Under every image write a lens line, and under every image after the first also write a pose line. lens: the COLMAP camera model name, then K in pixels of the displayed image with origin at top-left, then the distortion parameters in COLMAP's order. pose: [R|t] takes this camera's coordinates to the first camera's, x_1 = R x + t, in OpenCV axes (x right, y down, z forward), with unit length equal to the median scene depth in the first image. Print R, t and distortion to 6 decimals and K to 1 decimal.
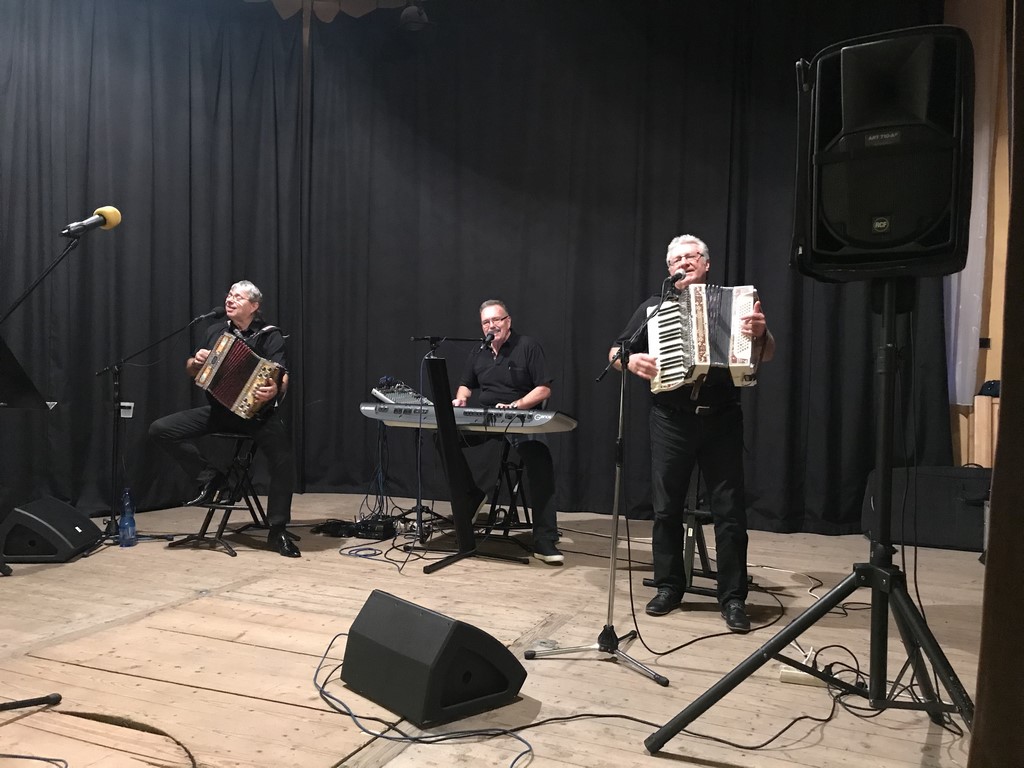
lens RADIAL K [[827.7, 0, 513.6], [0, 827.7, 385.4], [0, 0, 1]] dist [0.044735, -0.046322]
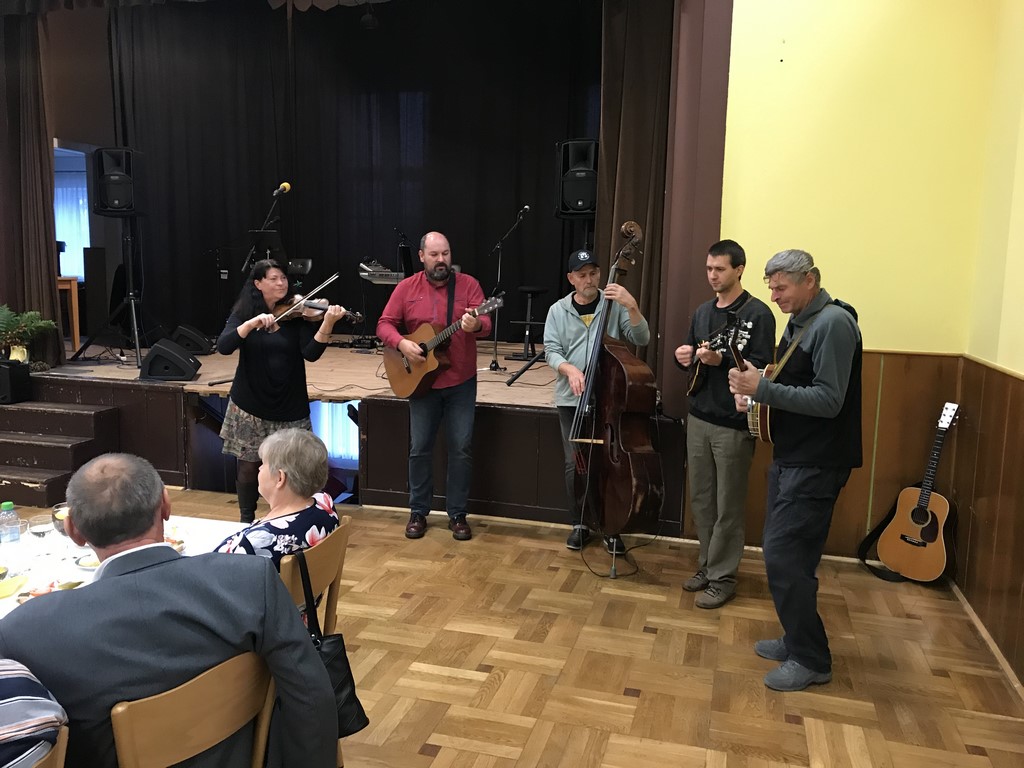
lens RADIAL K [[827.7, 0, 512.5], [0, 827.7, 379.6], [0, 0, 1]] dist [0.044735, -0.046322]
pose [[0.991869, -0.016519, 0.126190, -0.083940], [0.000072, 0.991612, 0.129247, 0.022766], [-0.127266, -0.128187, 0.983550, -0.876289]]
